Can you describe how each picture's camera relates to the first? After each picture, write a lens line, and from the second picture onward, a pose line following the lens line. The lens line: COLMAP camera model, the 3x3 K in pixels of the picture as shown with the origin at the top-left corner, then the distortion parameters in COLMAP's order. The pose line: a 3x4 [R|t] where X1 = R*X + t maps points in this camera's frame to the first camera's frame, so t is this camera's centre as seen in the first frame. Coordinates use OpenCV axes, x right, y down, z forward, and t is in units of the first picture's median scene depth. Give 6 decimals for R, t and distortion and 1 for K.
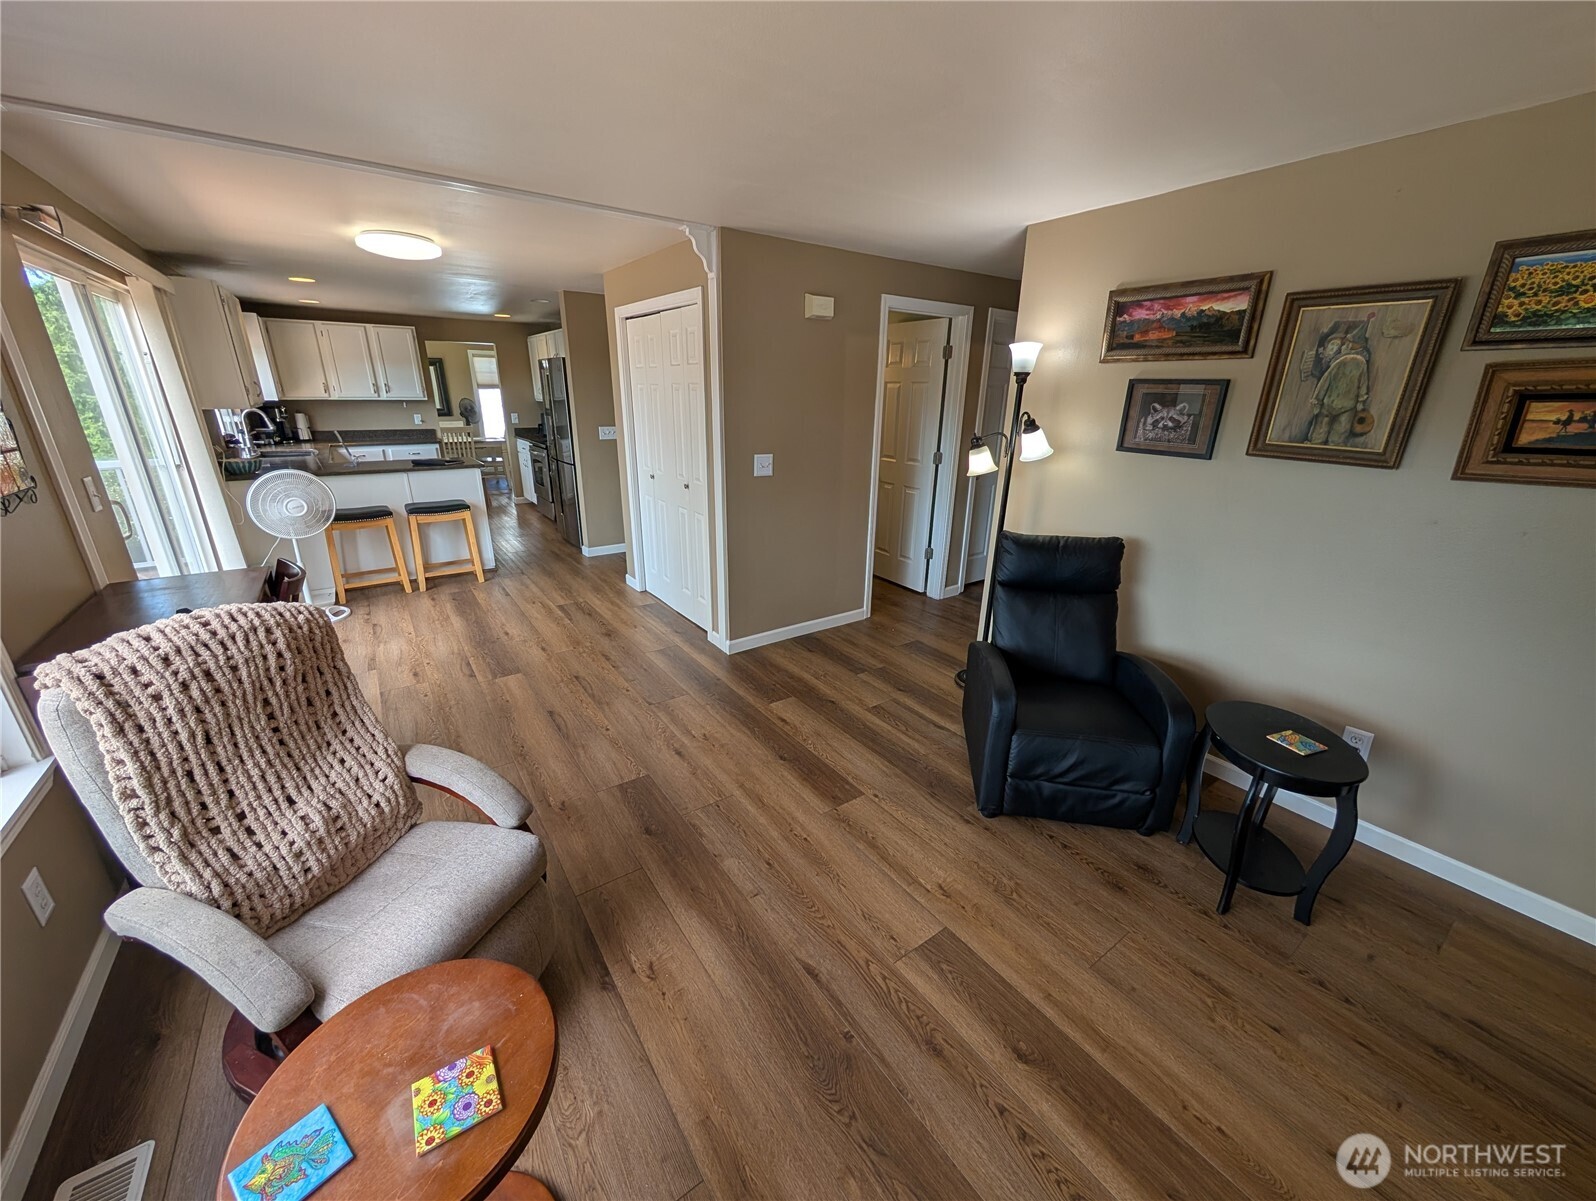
lens RADIAL K [[603.5, 0, 799.4], [0, 603.5, 599.8], [0, 0, 1]] dist [-0.002438, -0.000186]
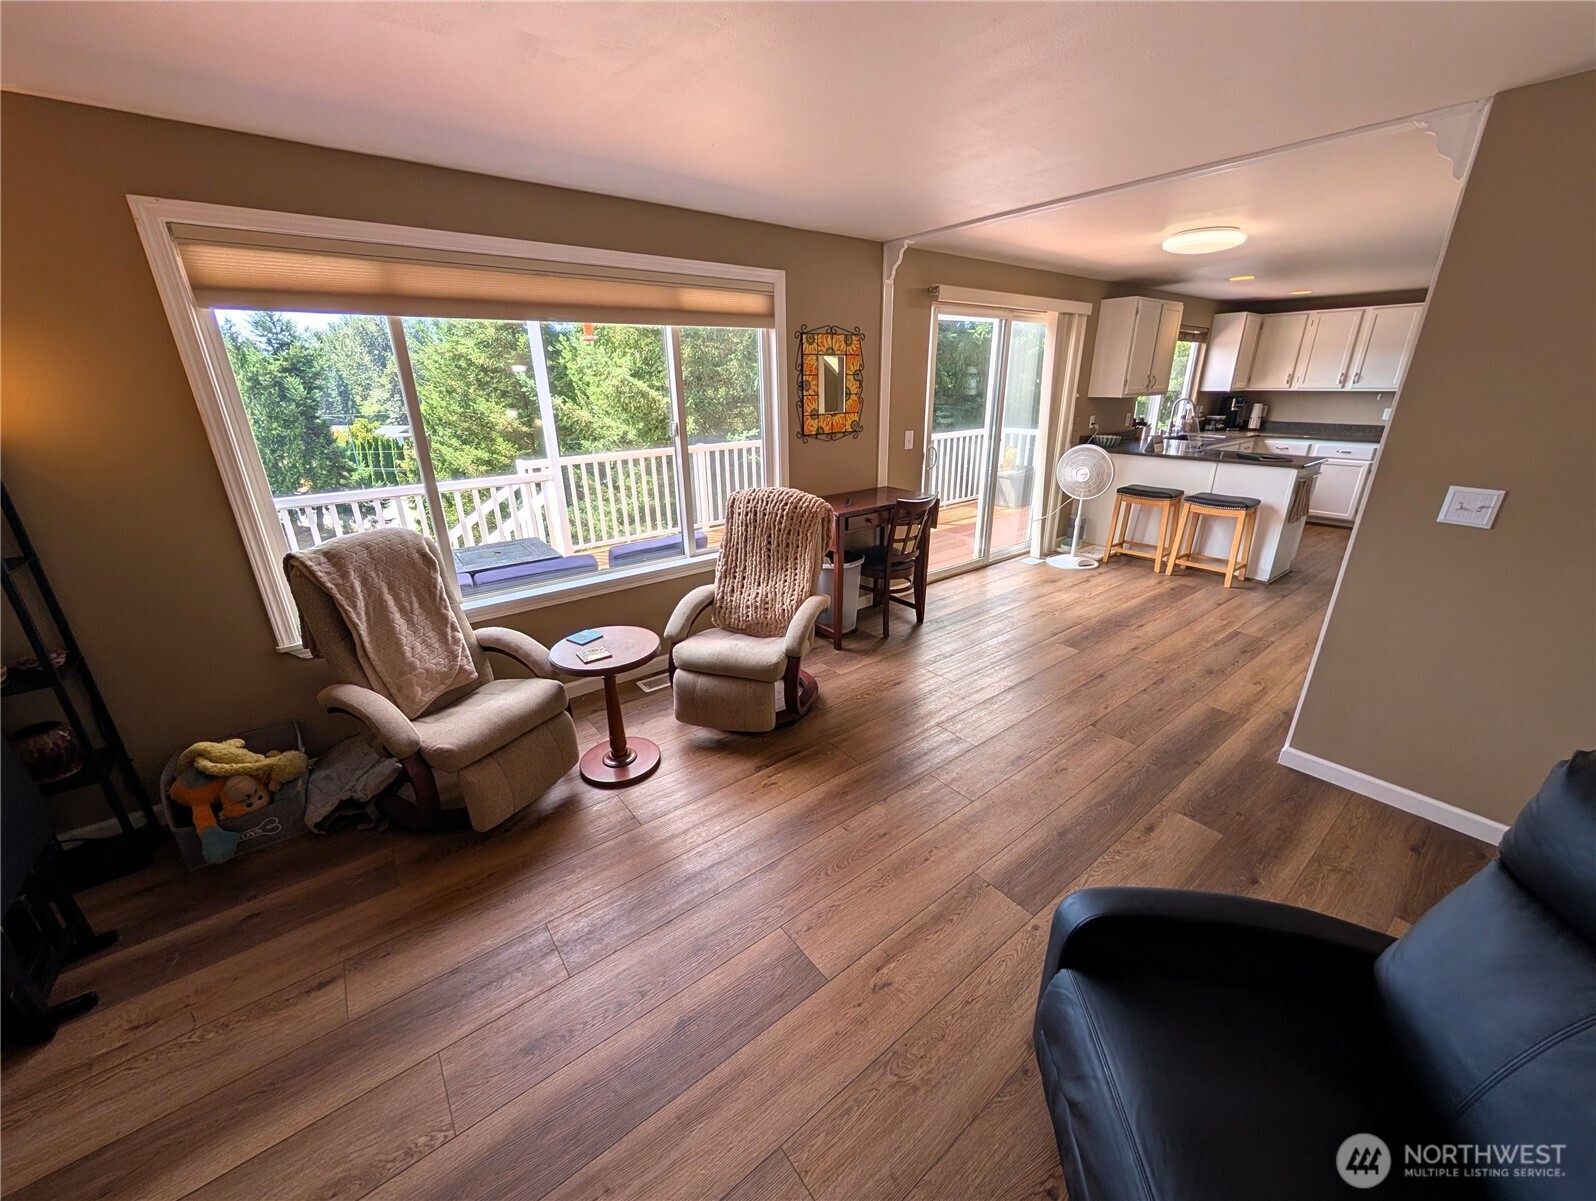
lens RADIAL K [[603.5, 0, 800.2], [0, 603.5, 604.2], [0, 0, 1]] dist [-0.002438, -0.000186]
pose [[0.044811, 0.333069, -0.941837, 0.352037], [-0.315801, 0.899161, 0.302952, -0.085172], [0.947767, 0.283858, 0.145476, 0.263327]]
